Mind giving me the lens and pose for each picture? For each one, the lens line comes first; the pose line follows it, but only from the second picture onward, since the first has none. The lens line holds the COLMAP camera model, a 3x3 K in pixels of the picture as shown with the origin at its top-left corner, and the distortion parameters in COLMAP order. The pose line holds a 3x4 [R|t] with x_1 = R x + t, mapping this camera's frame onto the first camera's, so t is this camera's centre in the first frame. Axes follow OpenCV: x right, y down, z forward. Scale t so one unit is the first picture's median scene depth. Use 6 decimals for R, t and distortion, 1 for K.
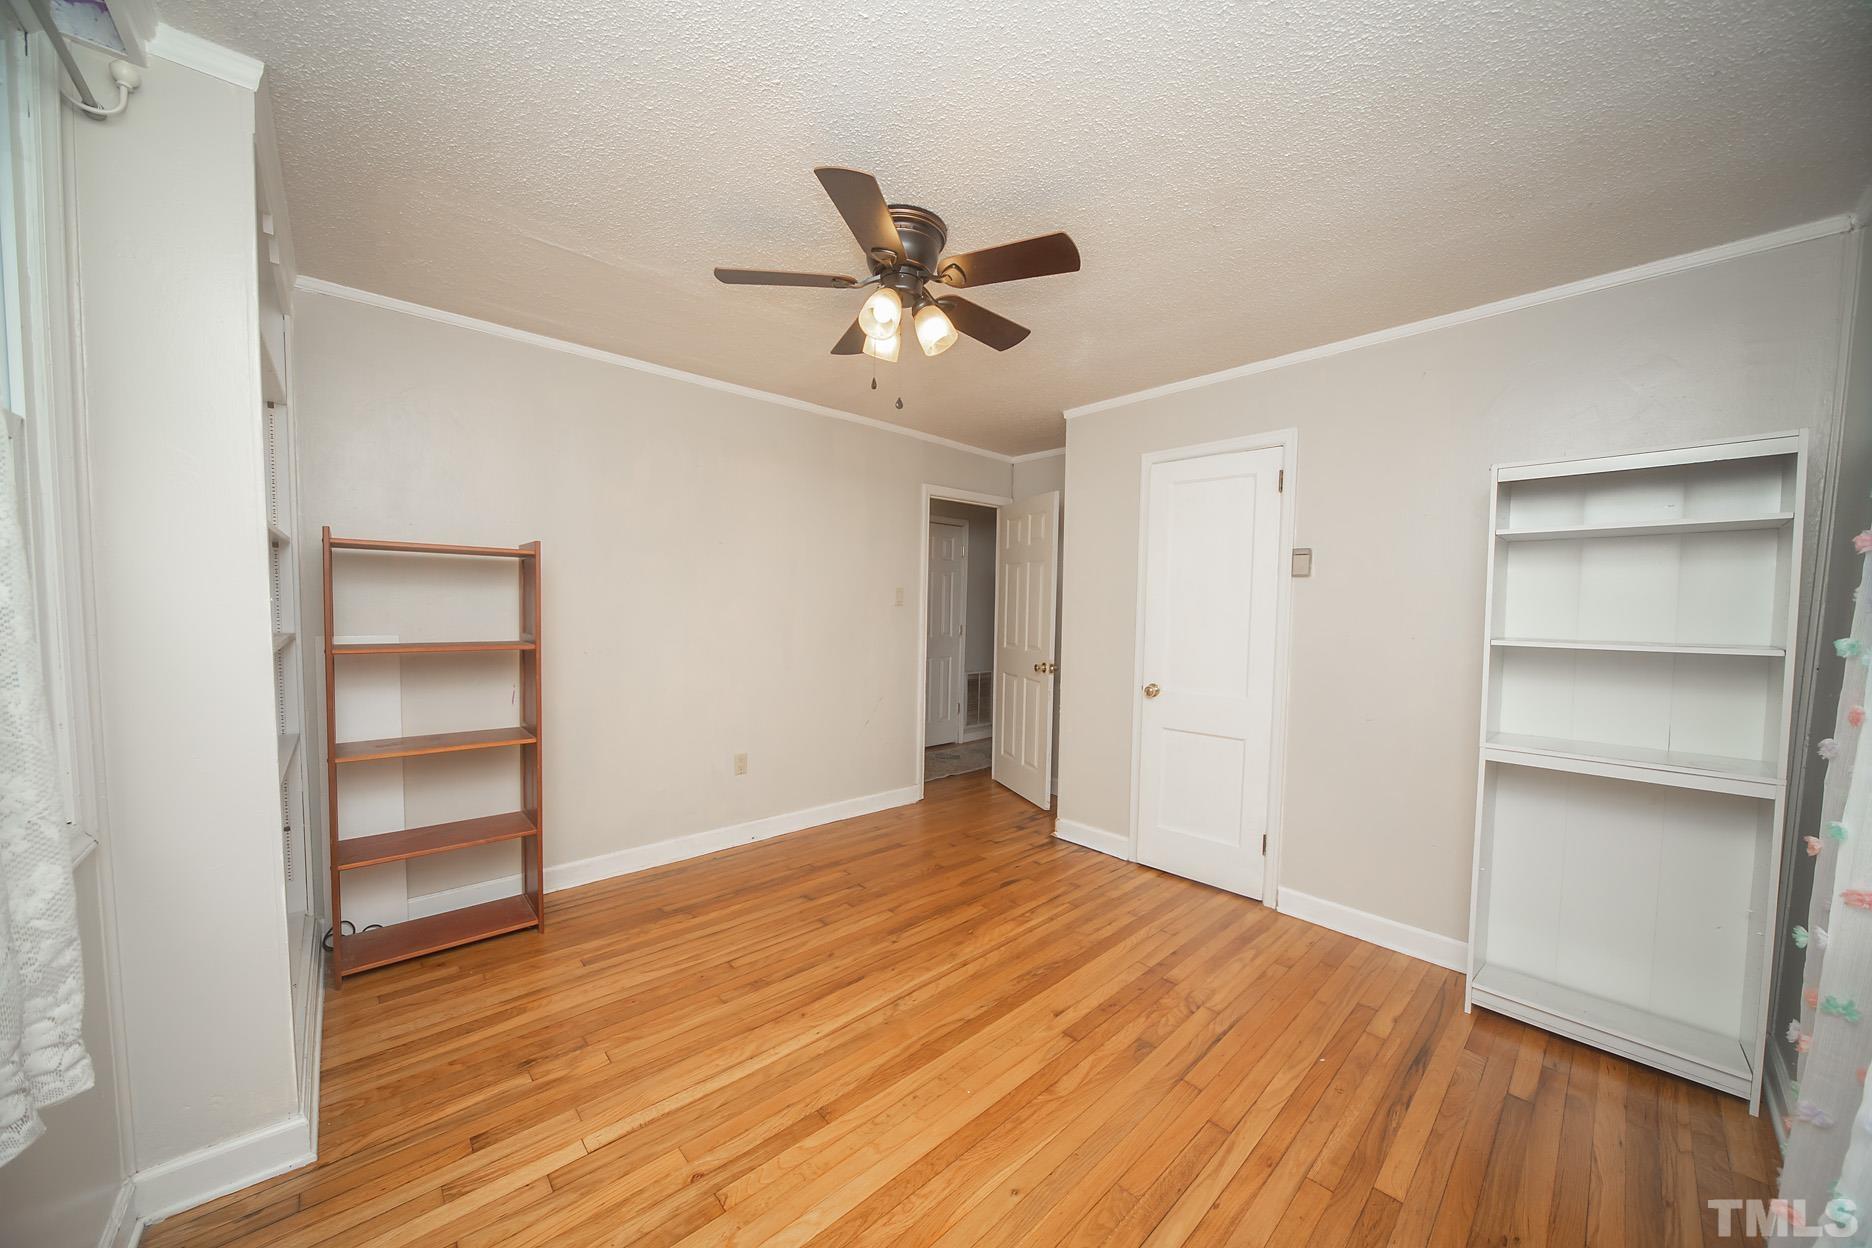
lens RADIAL K [[646.5, 0, 934.5], [0, 646.5, 636.5], [0, 0, 1]] dist [-0.011687, 0.000331]
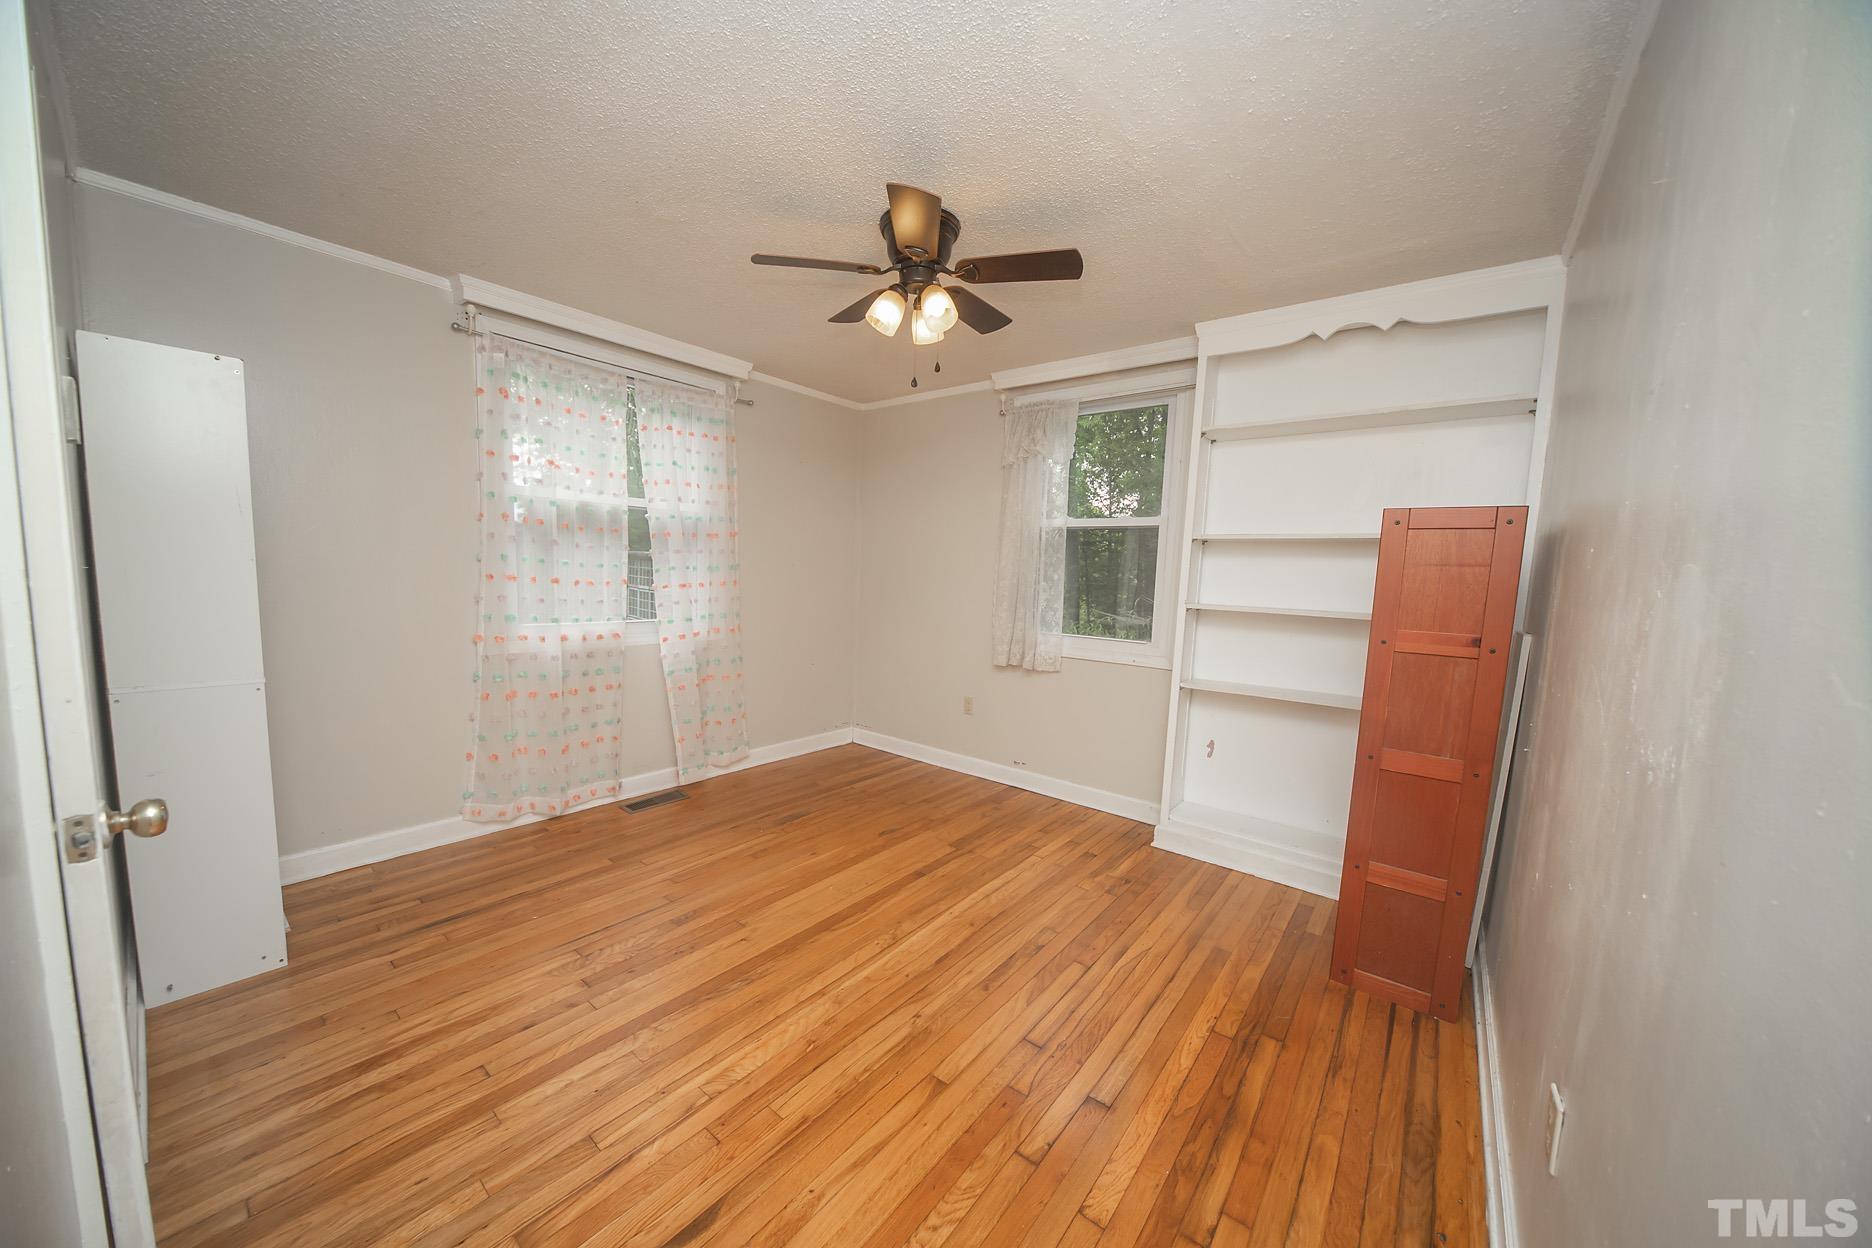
lens RADIAL K [[646.5, 0, 933.8], [0, 646.5, 633.0], [0, 0, 1]] dist [-0.011687, 0.000331]
pose [[-0.986420, -0.041521, -0.158906, 0.060649], [-0.065701, 0.986488, 0.150081, -0.085867], [0.150528, 0.158483, -0.975820, 1.828830]]
